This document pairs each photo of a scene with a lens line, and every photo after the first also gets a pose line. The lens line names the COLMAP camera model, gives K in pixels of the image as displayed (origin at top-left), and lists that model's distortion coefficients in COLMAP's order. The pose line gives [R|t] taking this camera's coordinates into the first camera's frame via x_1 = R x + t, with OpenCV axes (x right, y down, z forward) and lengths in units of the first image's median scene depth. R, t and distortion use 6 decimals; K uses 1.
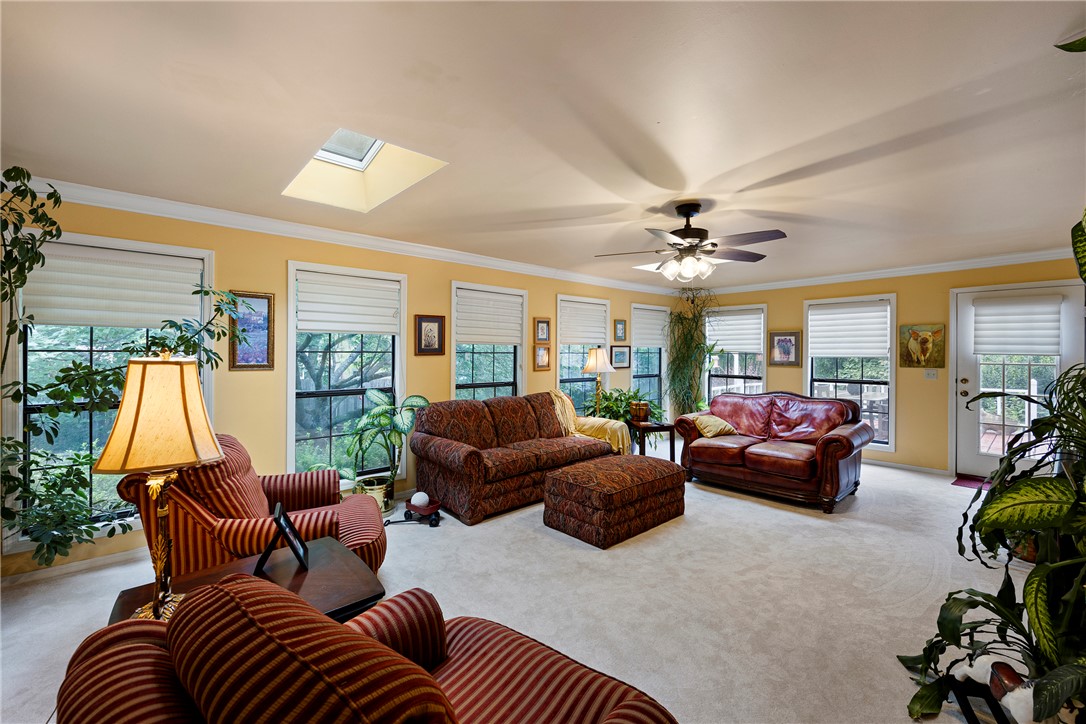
lens RADIAL K [[451.0, 0, 538.8], [0, 451.0, 350.1], [0, 0, 1]] dist [-0.002305, -0.000121]
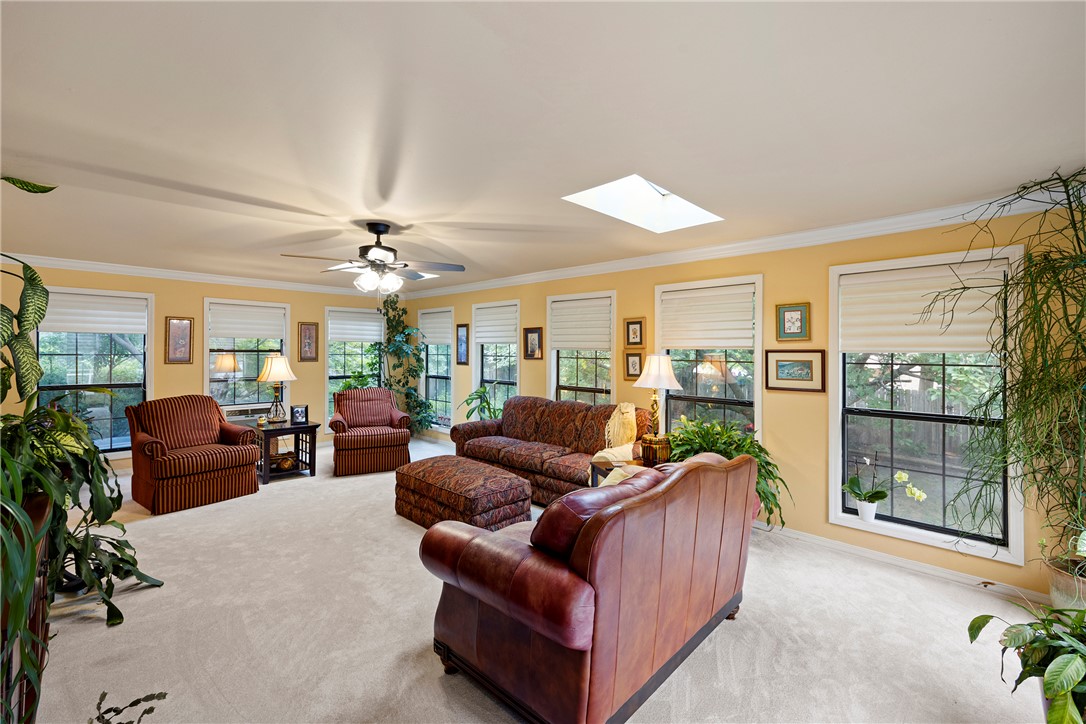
lens RADIAL K [[451.0, 0, 538.8], [0, 451.0, 350.1], [0, 0, 1]] dist [-0.002305, -0.000121]
pose [[0.073686, -0.003737, -0.997274, 0.923255], [-0.002840, 0.999988, -0.003957, -0.008254], [0.997277, 0.003124, 0.073675, 0.835325]]
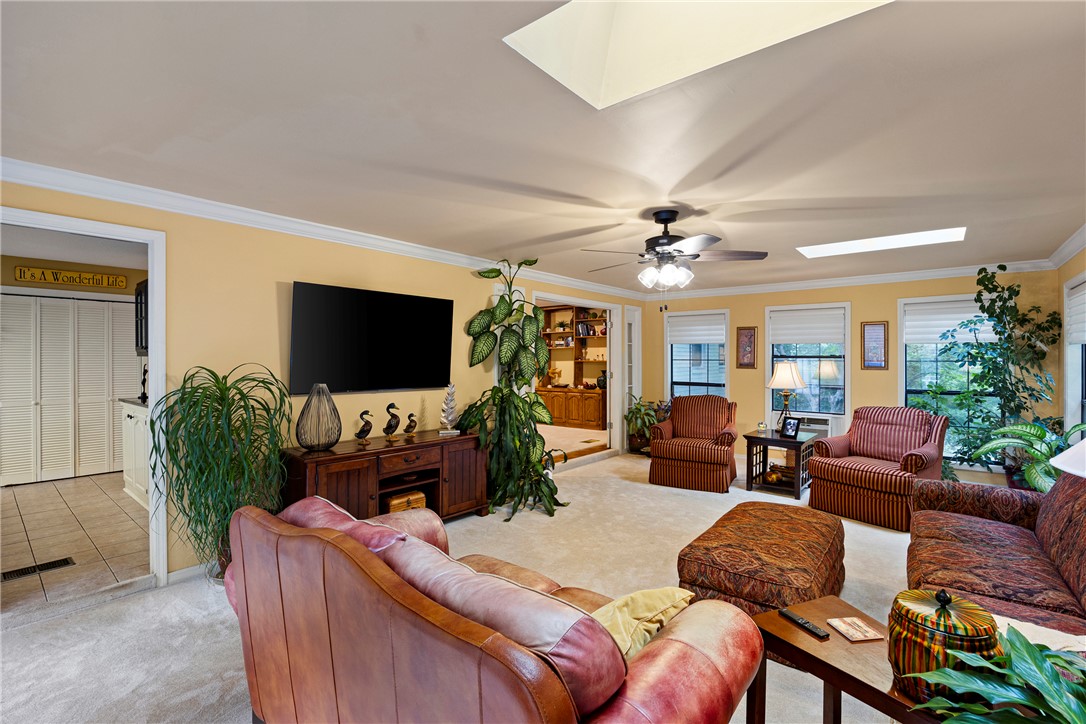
lens RADIAL K [[481.7, 0, 573.6], [0, 481.7, 359.6], [0, 0, 1]] dist [-0.002417, -0.000162]
pose [[-0.979828, -0.004022, -0.199801, 0.467939], [-0.004842, 0.999982, 0.003620, -0.002883], [0.199782, 0.004514, -0.979830, 1.264795]]
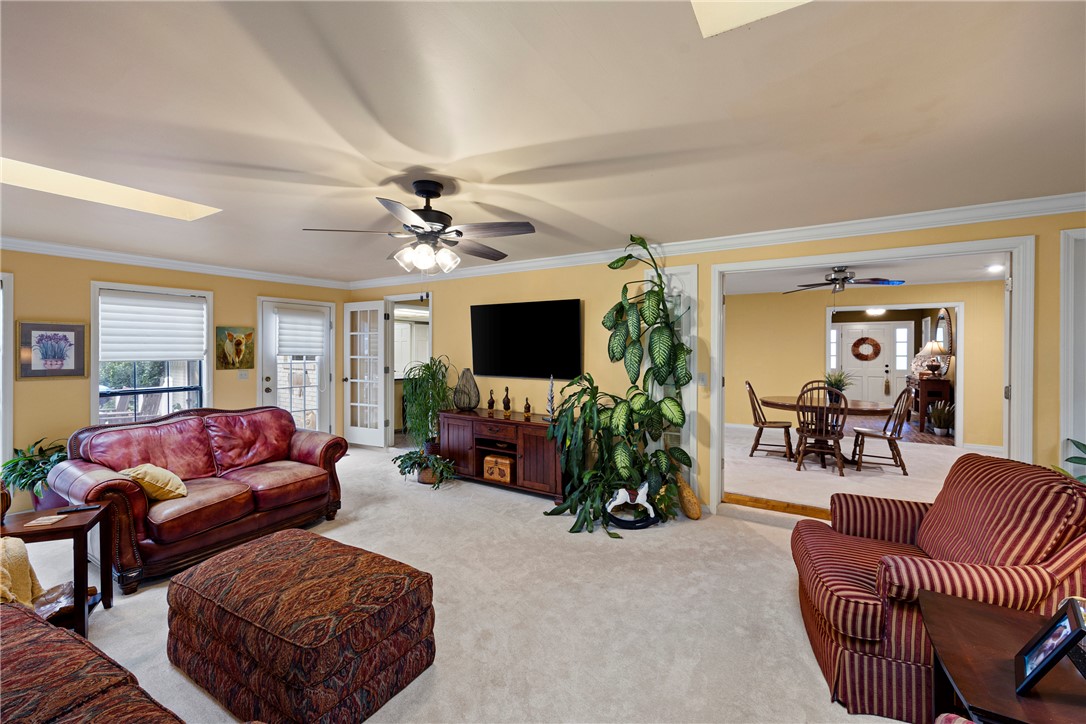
lens RADIAL K [[451.0, 0, 538.8], [0, 451.0, 350.1], [0, 0, 1]] dist [-0.002305, -0.000121]
pose [[-0.297315, -0.004076, 0.954771, -0.336763], [-0.003231, 0.999989, 0.003263, -0.009941], [-0.954774, -0.002115, -0.297325, 0.671893]]
